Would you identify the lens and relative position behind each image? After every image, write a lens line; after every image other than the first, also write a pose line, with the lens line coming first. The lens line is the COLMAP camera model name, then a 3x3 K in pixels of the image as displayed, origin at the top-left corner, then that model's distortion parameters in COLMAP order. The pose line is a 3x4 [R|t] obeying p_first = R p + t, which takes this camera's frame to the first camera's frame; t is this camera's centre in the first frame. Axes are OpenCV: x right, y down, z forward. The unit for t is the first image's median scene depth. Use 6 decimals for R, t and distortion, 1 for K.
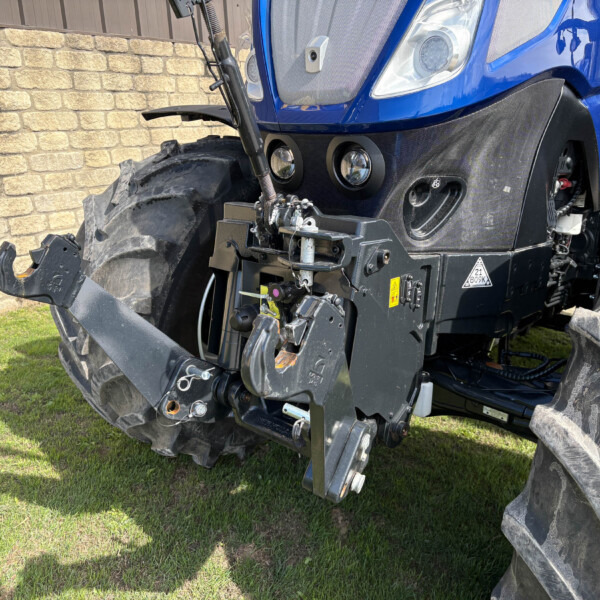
lens RADIAL K [[606.7, 0, 300.0], [0, 606.7, 300.0], [0, 0, 1]] dist [0.005556, 0.035054]
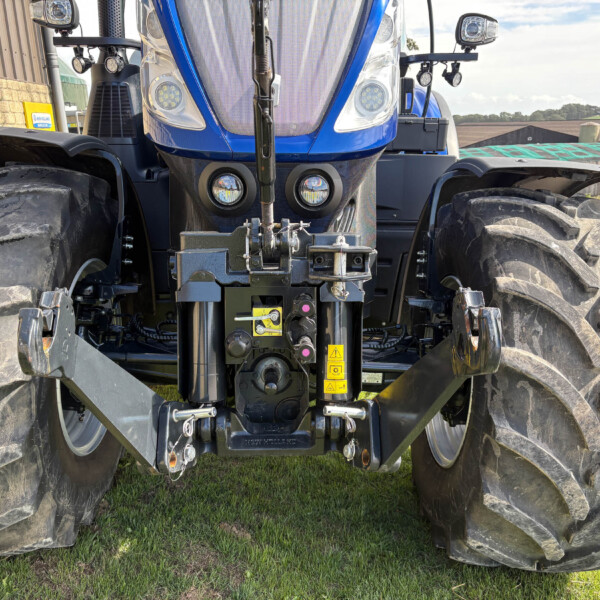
lens RADIAL K [[607.4, 0, 300.0], [0, 607.4, 300.0], [0, 0, 1]] dist [0.043227, -0.021014]
pose [[0.730356, -0.169253, 0.661765, -0.744659], [0.186548, 0.981409, 0.045122, -0.075267], [-0.657100, 0.090496, 0.748352, 0.182396]]
